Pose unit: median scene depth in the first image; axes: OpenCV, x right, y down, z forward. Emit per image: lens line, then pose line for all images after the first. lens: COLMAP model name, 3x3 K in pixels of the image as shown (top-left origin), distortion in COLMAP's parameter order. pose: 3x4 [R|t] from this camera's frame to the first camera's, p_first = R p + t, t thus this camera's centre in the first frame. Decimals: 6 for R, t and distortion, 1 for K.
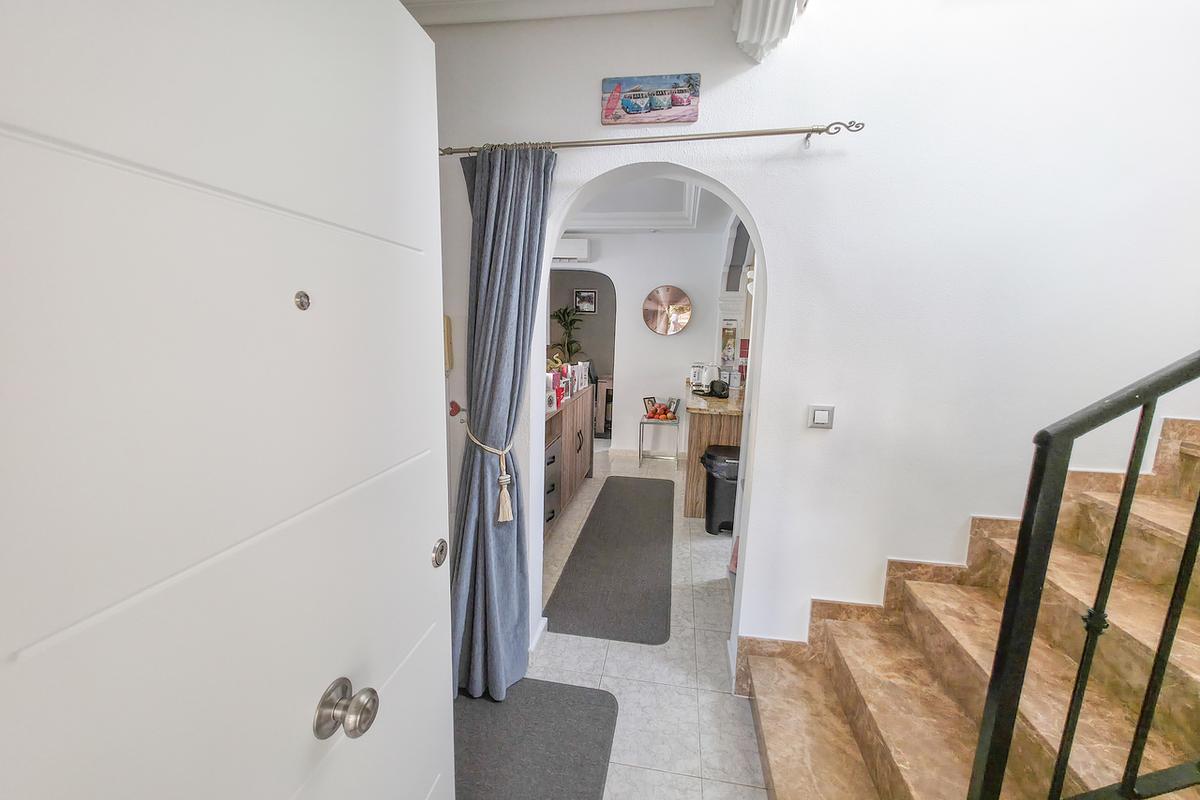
lens RADIAL K [[457.6, 0, 600.0], [0, 457.6, 400.0], [0, 0, 1]] dist [-0.000002, -0.000001]
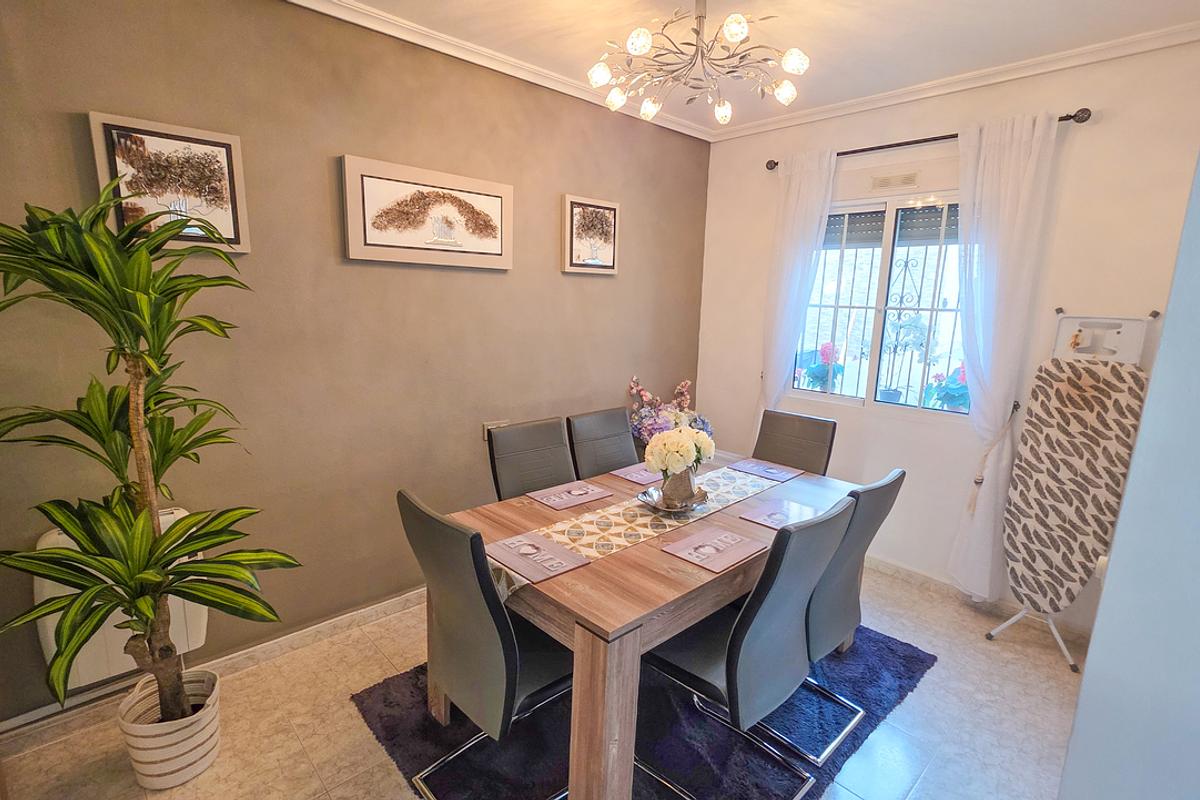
lens RADIAL K [[577.4, 0, 600.0], [0, 577.4, 400.0], [0, 0, 1]] dist [0.000500, 0.000092]
pose [[0.606184, -0.154149, 0.780243, -0.131518], [0.123374, 0.987387, 0.099222, -0.125380], [-0.785697, 0.036115, 0.617556, 0.702169]]
